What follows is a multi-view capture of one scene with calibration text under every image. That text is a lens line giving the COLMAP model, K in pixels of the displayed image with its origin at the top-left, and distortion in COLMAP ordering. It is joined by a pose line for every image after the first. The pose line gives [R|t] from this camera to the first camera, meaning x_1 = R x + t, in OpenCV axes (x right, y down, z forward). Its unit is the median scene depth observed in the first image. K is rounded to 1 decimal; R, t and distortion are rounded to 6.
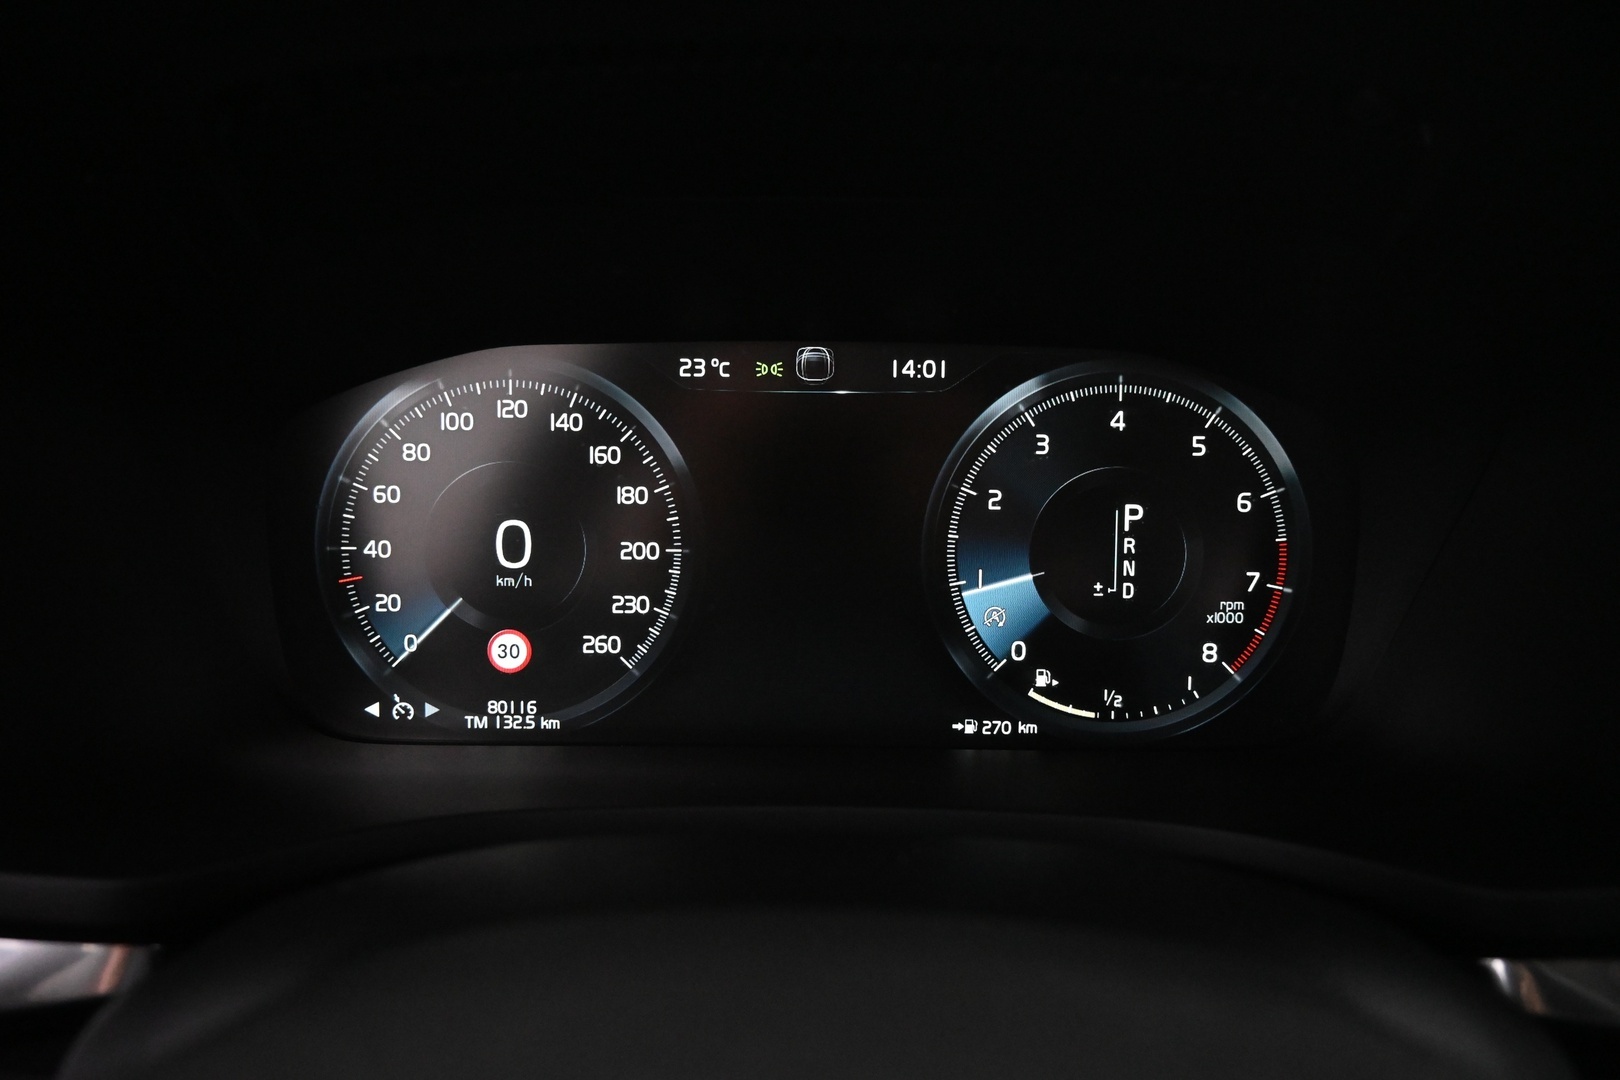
lens RADIAL K [[1111.6, 0, 810.0], [0, 1111.6, 540.0], [0, 0, 1]] dist [-0.000058, 0.000488]
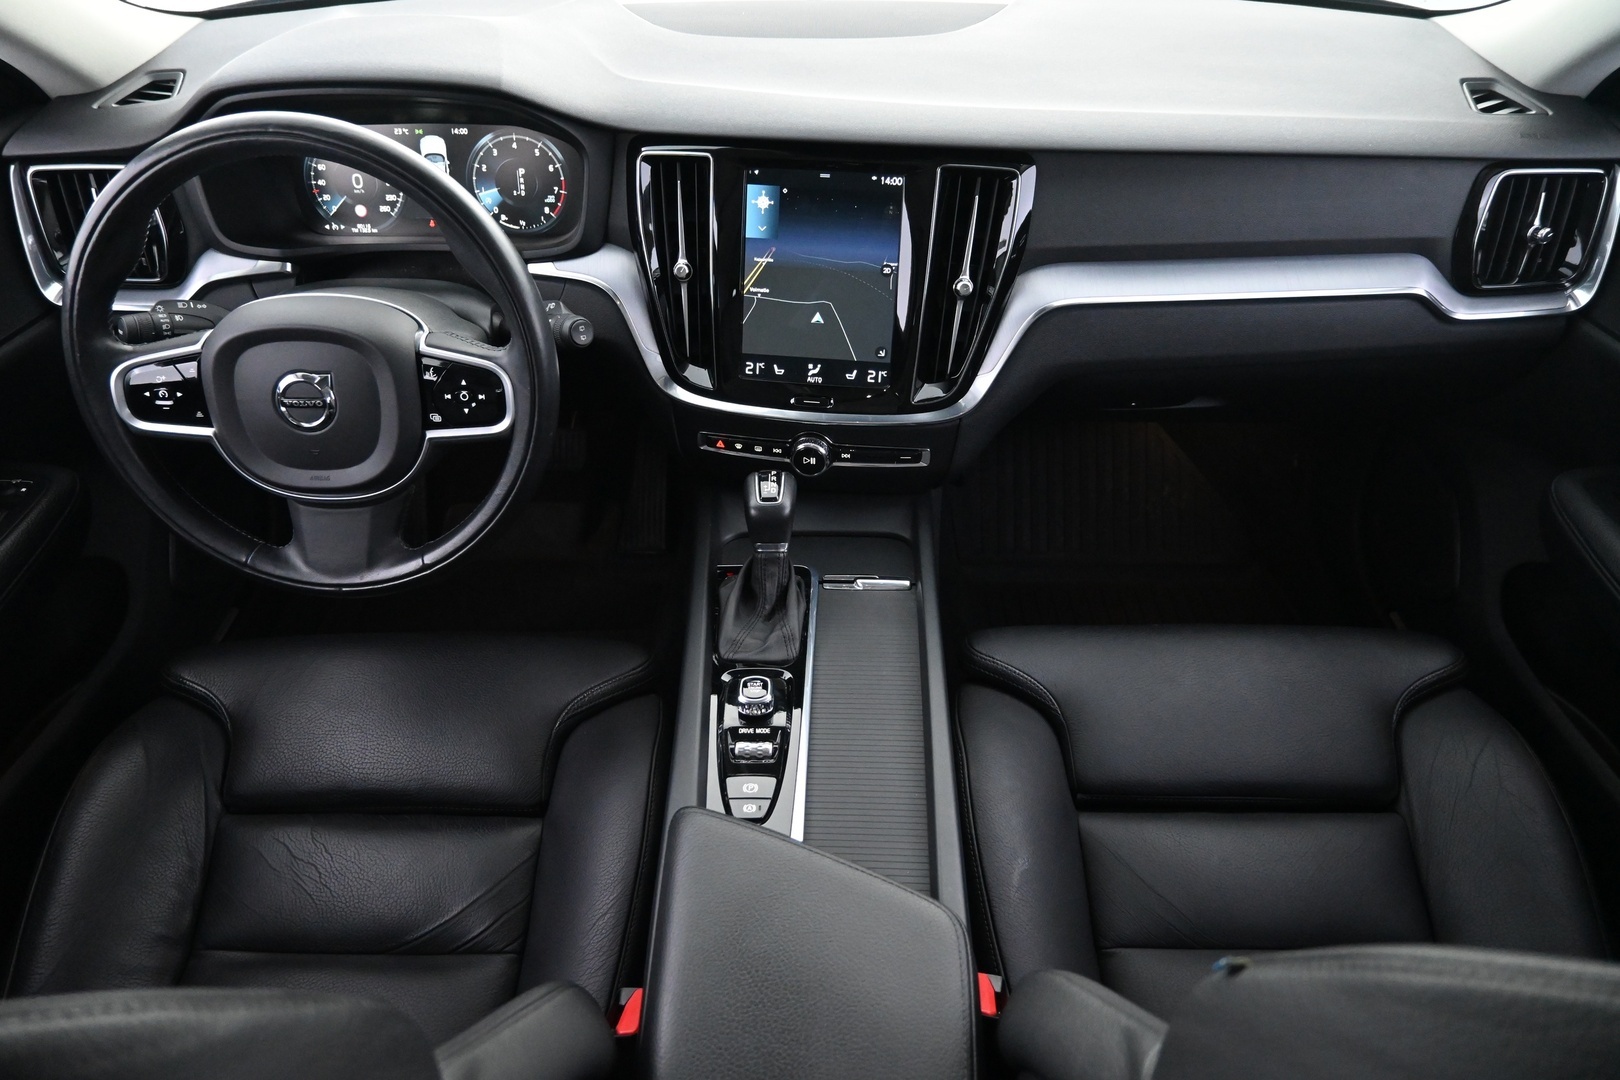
lens RADIAL K [[1111.6, 0, 810.0], [0, 1111.6, 540.0], [0, 0, 1]] dist [-0.000058, 0.000488]
pose [[0.999985, -0.004000, -0.003721, 1.265604], [0.005048, 0.936880, 0.349616, -0.164324], [0.002088, -0.349629, 0.936886, -2.927122]]
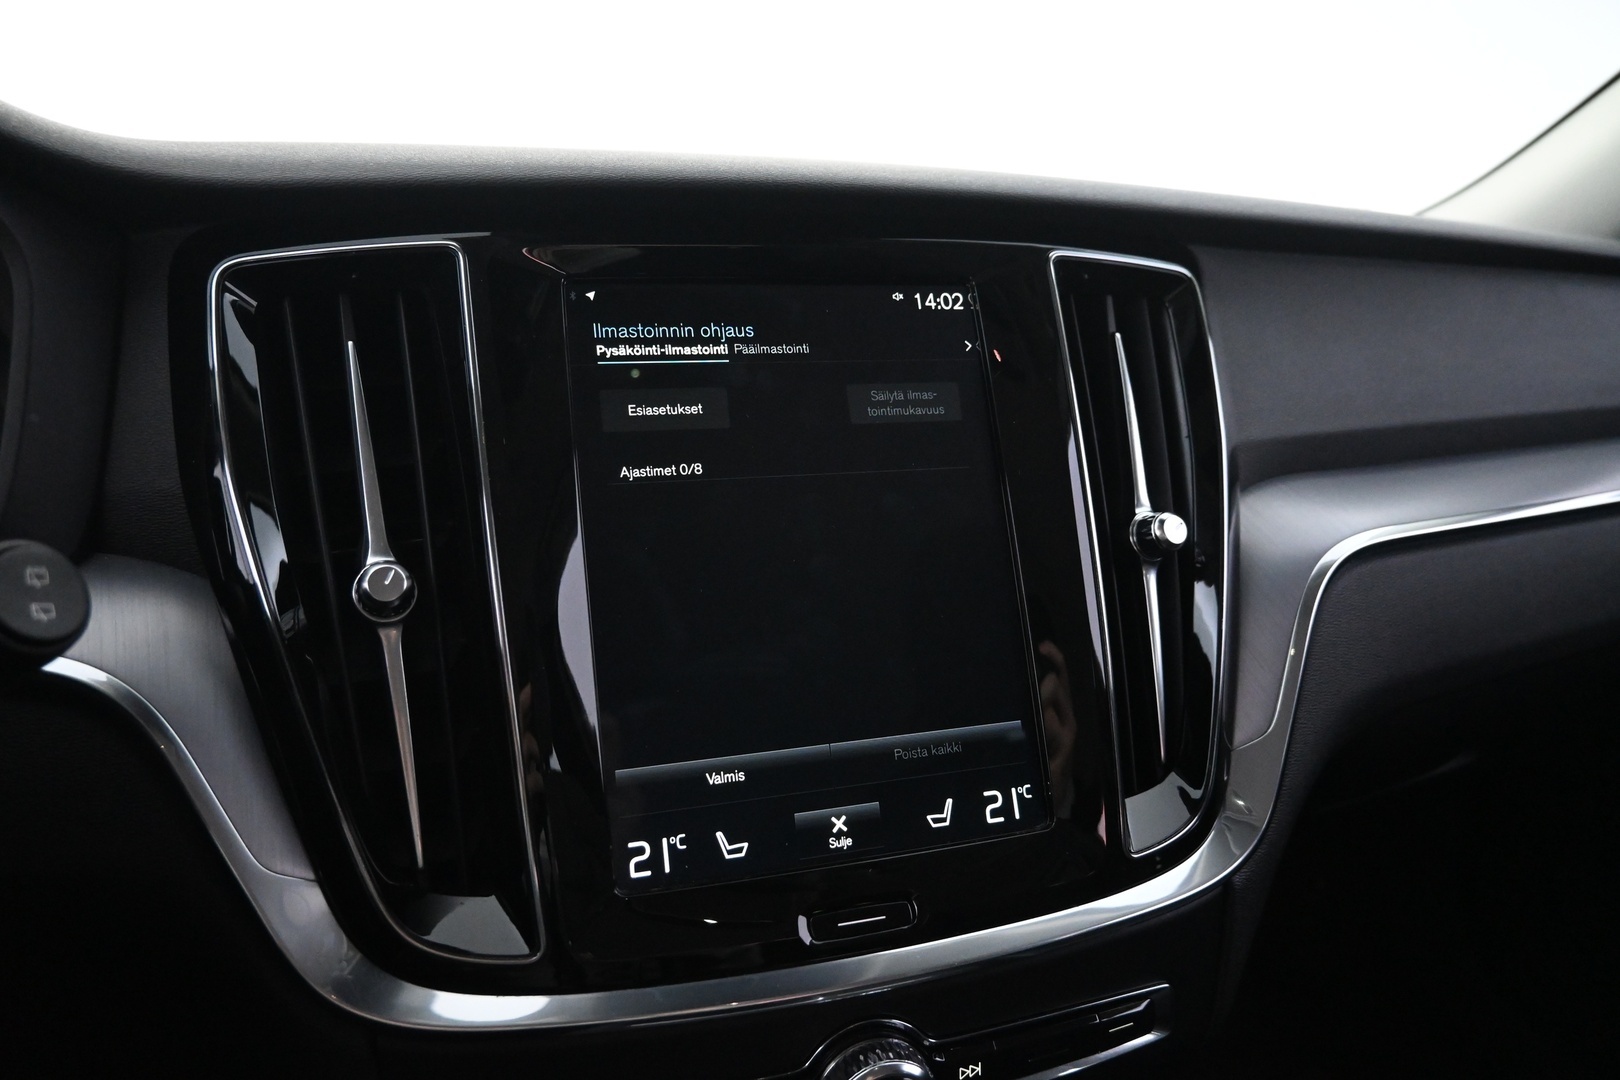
lens RADIAL K [[1111.6, 0, 810.0], [0, 1111.6, 540.0], [0, 0, 1]] dist [-0.000058, 0.000488]
pose [[0.900927, -0.090377, 0.424455, 0.789065], [0.138312, 0.986867, -0.083445, 0.347348], [-0.411339, 0.133885, 0.901596, -0.593431]]
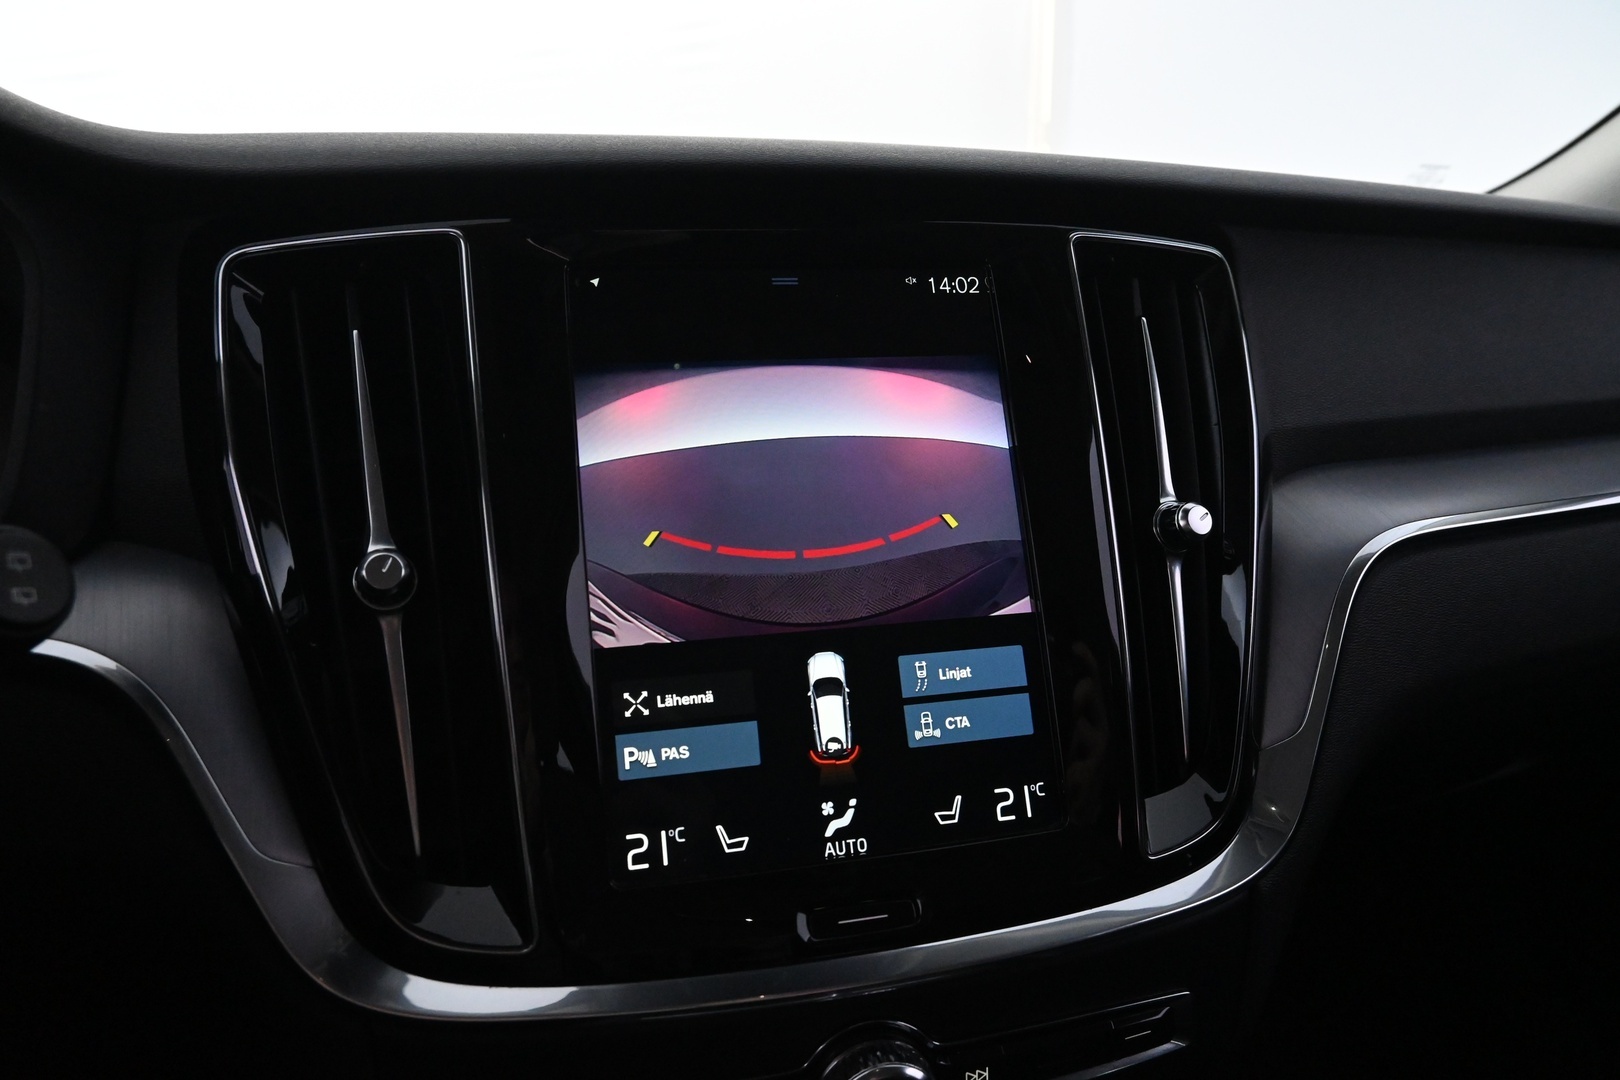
lens RADIAL K [[1111.6, 0, 810.0], [0, 1111.6, 540.0], [0, 0, 1]] dist [-0.000058, 0.000488]
pose [[0.923825, -0.090058, 0.372072, 0.852705], [0.131281, 0.987526, -0.086935, 0.359353], [-0.359602, 0.129158, 0.924124, -0.594263]]
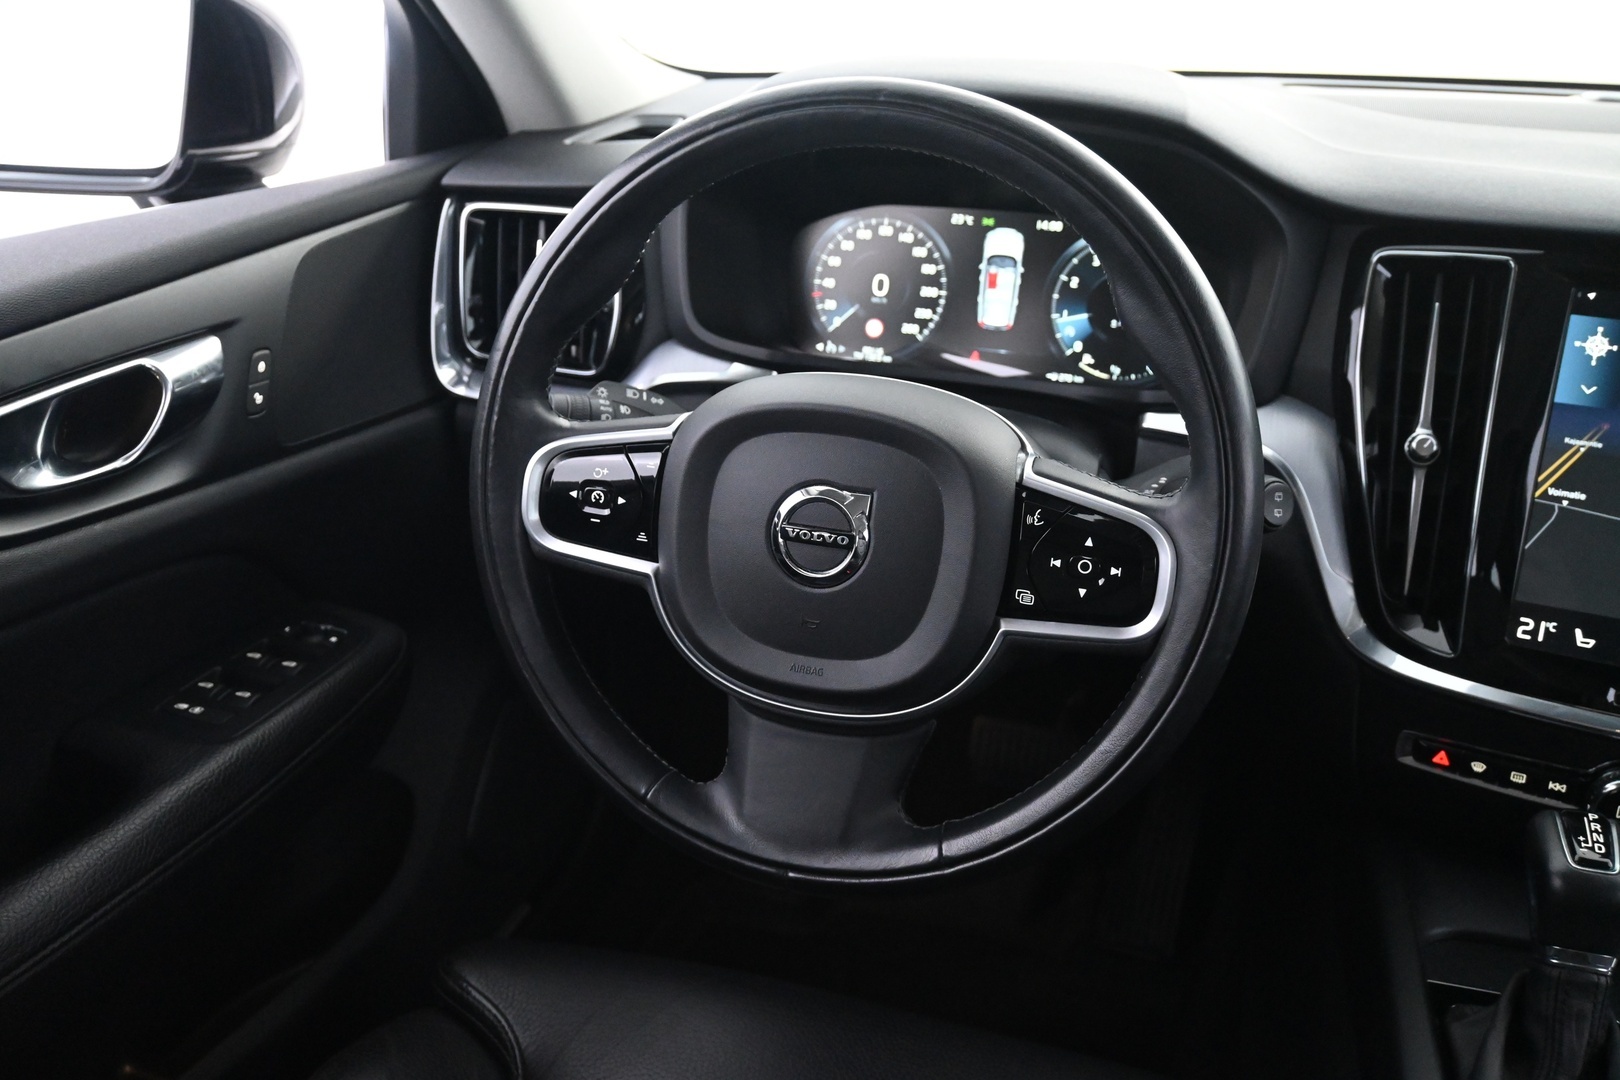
lens RADIAL K [[1514.3, 0, 810.0], [0, 1514.3, 540.0], [0, 0, 1]] dist [-0.003513, -0.006810]
pose [[0.952841, 0.125799, -0.276166, 0.596226], [-0.105542, 0.990594, 0.087088, 0.292208], [0.284524, -0.053834, 0.957156, -2.341845]]
